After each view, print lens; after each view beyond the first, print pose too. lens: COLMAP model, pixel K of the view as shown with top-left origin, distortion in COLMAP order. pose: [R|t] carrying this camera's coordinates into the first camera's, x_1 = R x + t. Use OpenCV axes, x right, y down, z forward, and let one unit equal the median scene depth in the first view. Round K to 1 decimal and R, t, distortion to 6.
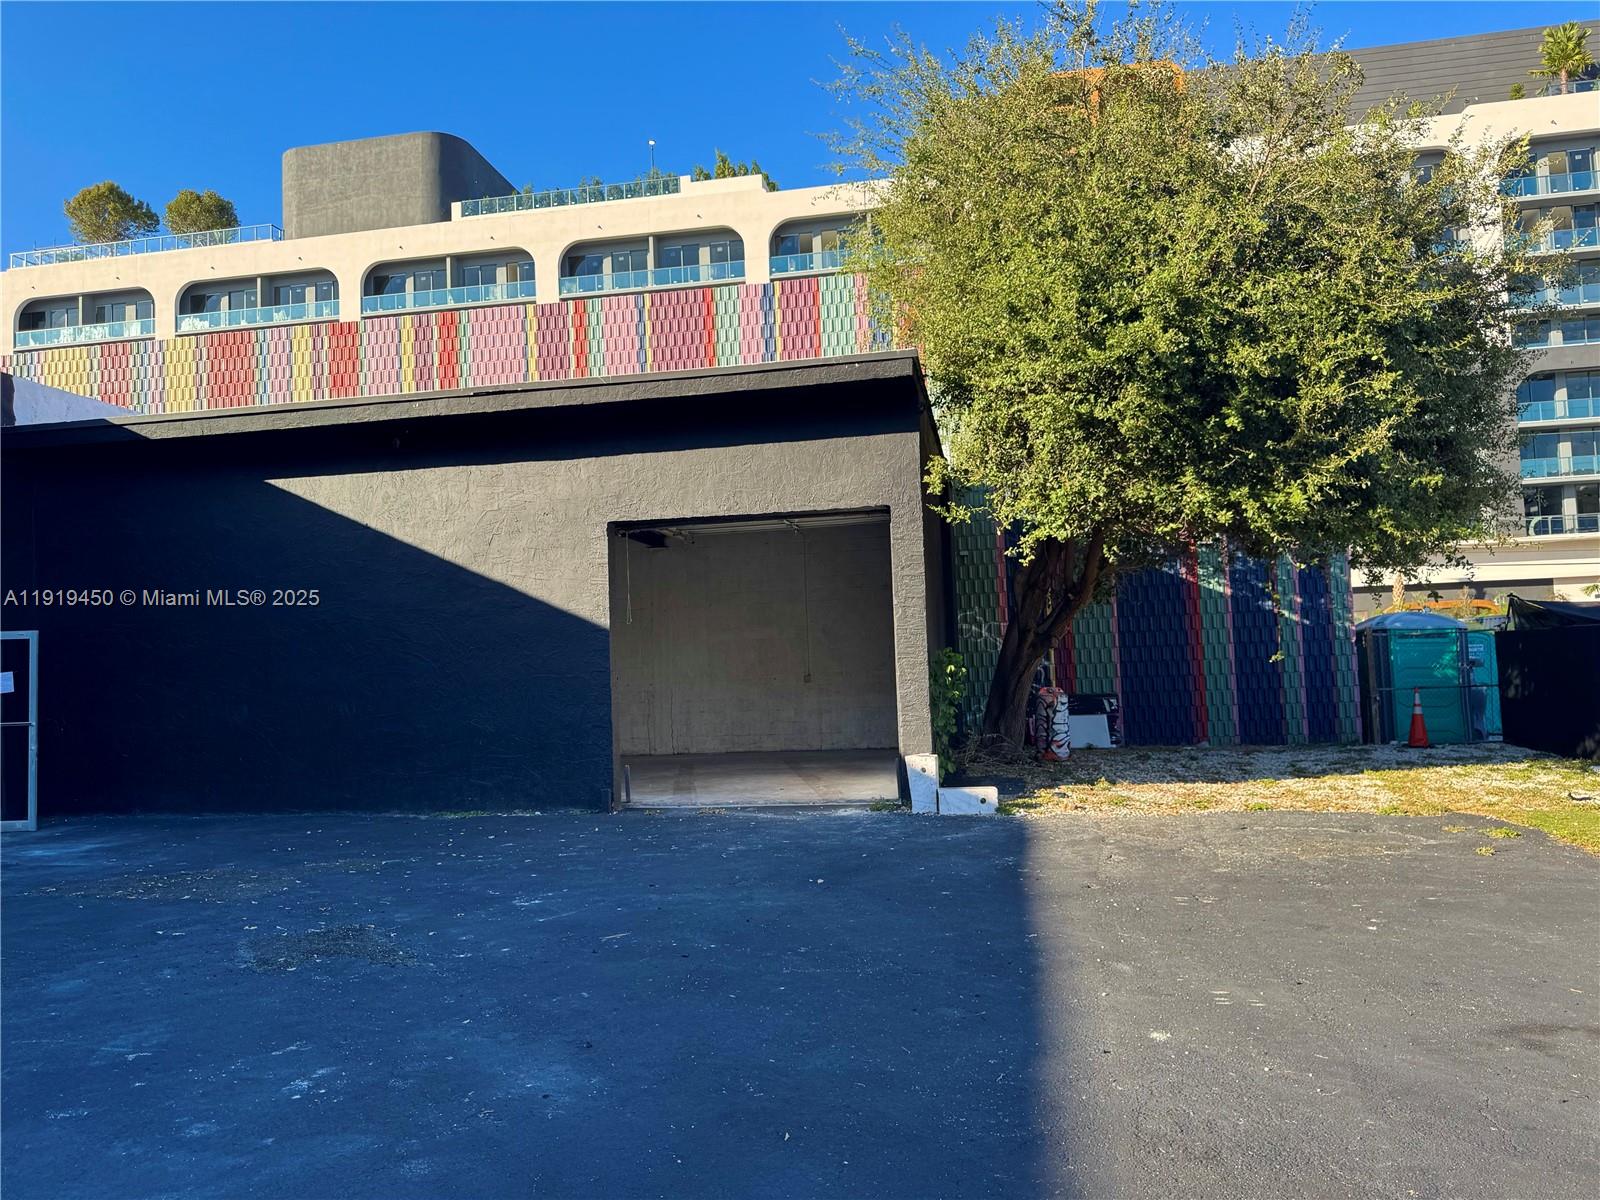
lens RADIAL K [[1124.3, 0, 798.5], [0, 1124.3, 600.5], [0, 0, 1]] dist [0.082603, -0.113956]
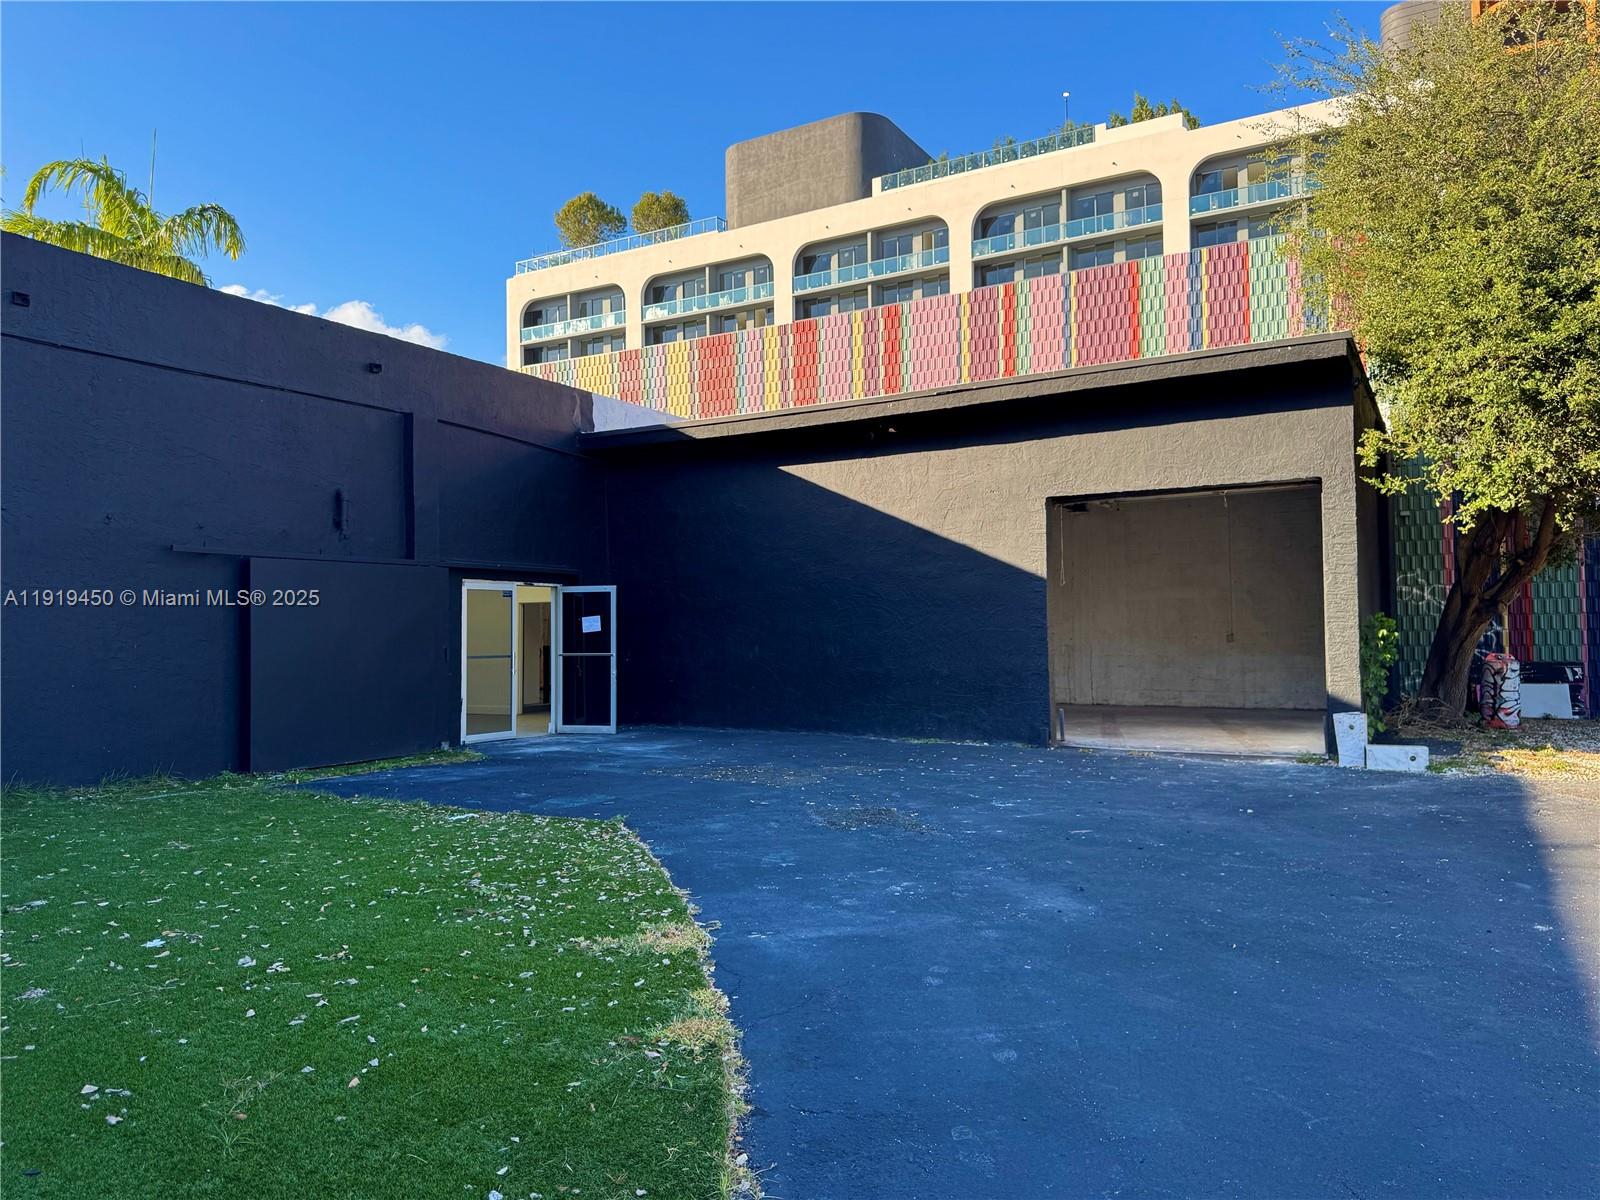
lens RADIAL K [[1124.3, 0, 802.7], [0, 1124.3, 593.5], [0, 0, 1]] dist [0.082603, -0.113956]
pose [[0.940723, 0.014276, -0.338875, -0.002299], [-0.002042, 0.999334, 0.036434, -0.002290], [0.339169, -0.033582, 0.940126, -0.030267]]
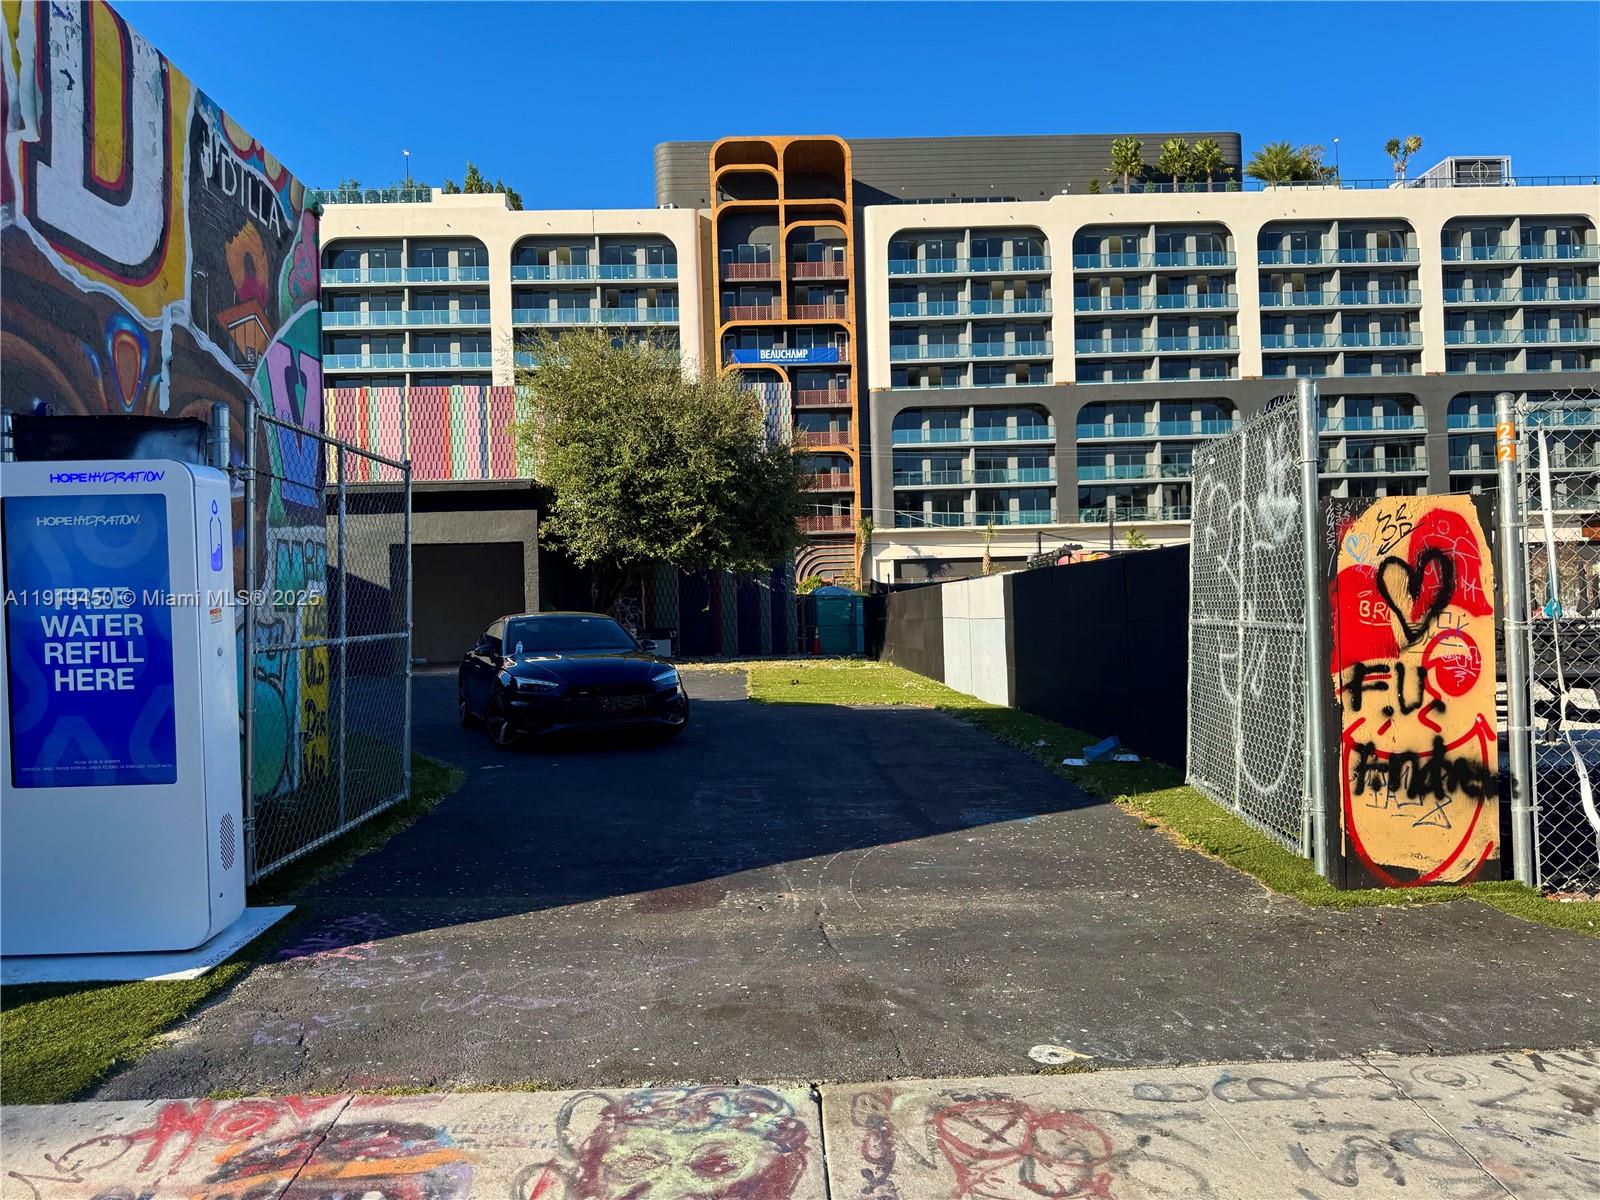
lens RADIAL K [[1124.3, 0, 795.2], [0, 1124.3, 599.0], [0, 0, 1]] dist [0.082603, -0.113956]
pose [[0.978792, 0.011924, 0.204510, 0.025940], [-0.020628, 0.998967, 0.040481, -0.012253], [-0.203816, -0.043841, 0.978027, -0.227951]]
